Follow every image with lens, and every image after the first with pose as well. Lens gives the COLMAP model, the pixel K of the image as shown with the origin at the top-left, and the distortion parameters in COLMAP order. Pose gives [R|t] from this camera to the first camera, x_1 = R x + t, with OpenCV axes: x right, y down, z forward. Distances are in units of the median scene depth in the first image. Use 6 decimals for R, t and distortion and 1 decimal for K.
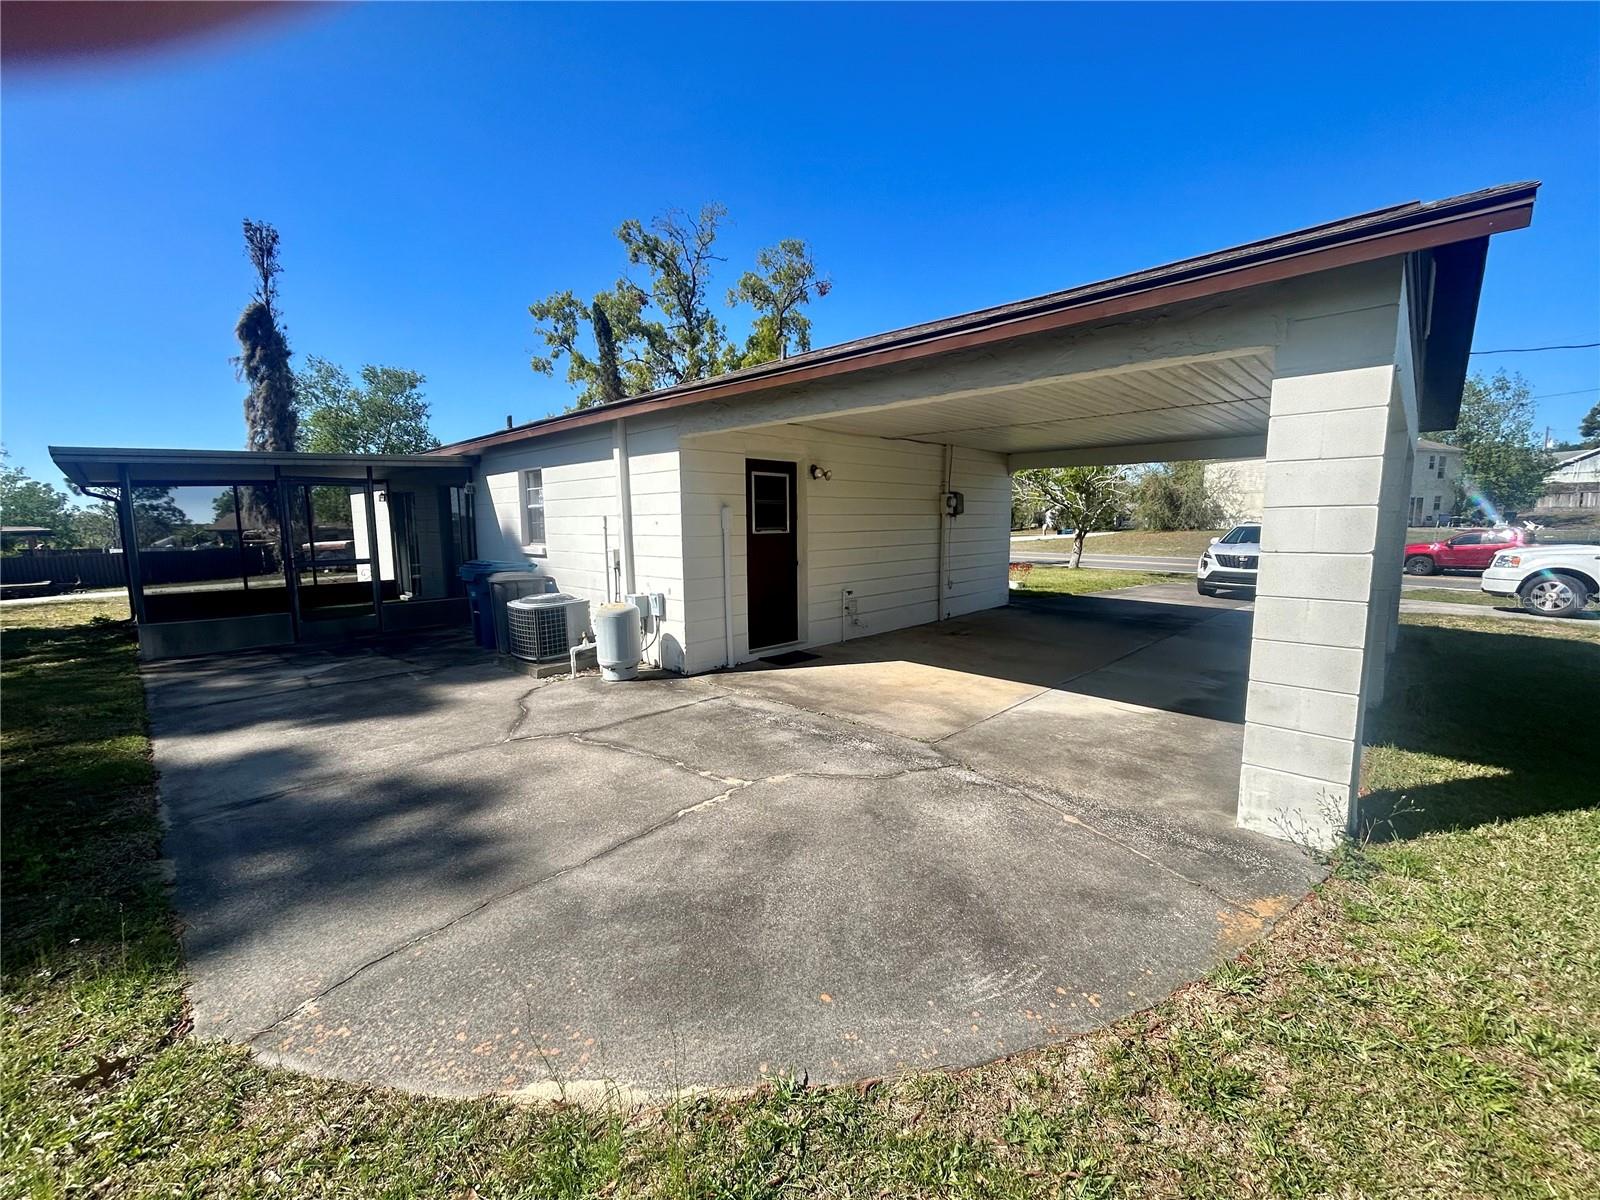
lens RADIAL K [[644.8, 0, 800.0], [0, 644.8, 600.0], [0, 0, 1]] dist [0.001714, 0.000293]
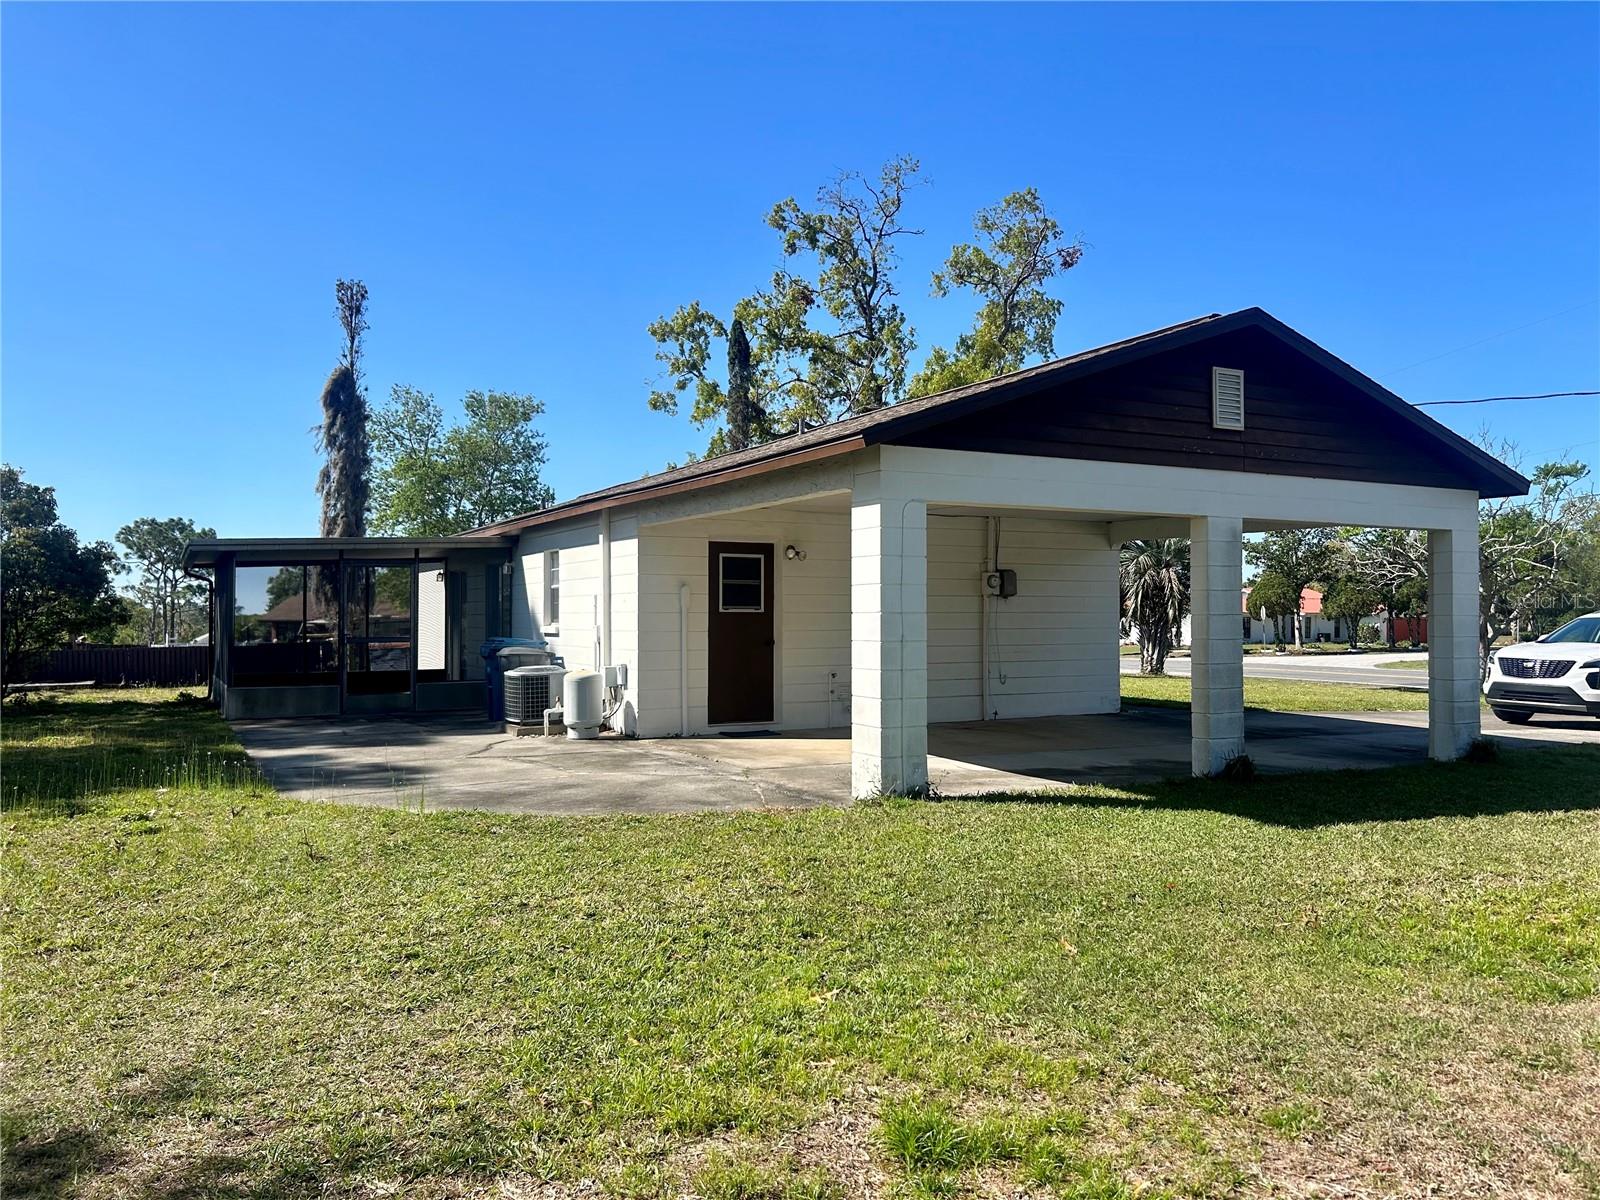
lens RADIAL K [[1182.8, 0, 804.2], [0, 1182.8, 607.2], [0, 0, 1]] dist [0.094821, -0.002129]
pose [[0.951830, 0.004955, -0.306586, 0.305028], [-0.044467, 0.991530, -0.122029, 0.055528], [0.303385, 0.129784, 0.943988, -0.364126]]
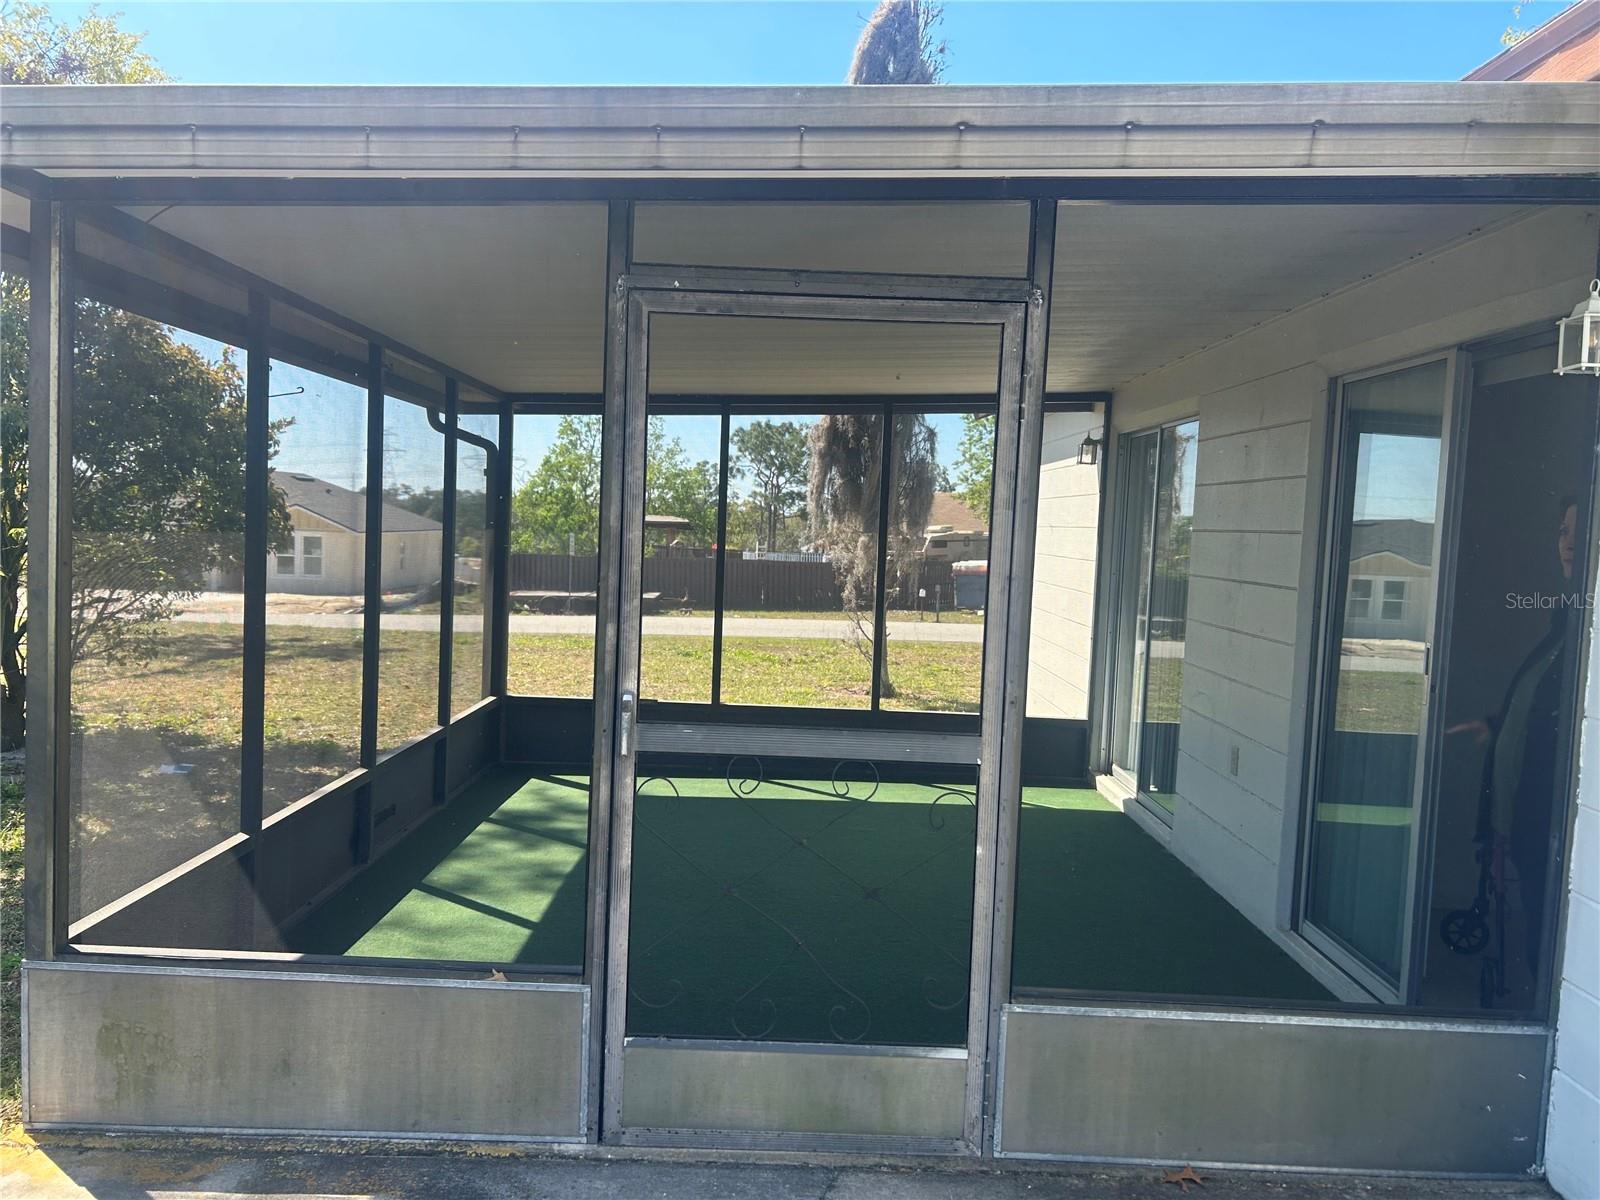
lens RADIAL K [[1185.6, 0, 800.0], [0, 1185.6, 600.0], [0, 0, 1]] dist [0.003360, -0.000738]
pose [[0.694371, 0.090193, -0.713943, -0.284360], [-0.143229, 0.989586, -0.014287, -0.052555], [0.705220, 0.112178, 0.700058, 0.438718]]
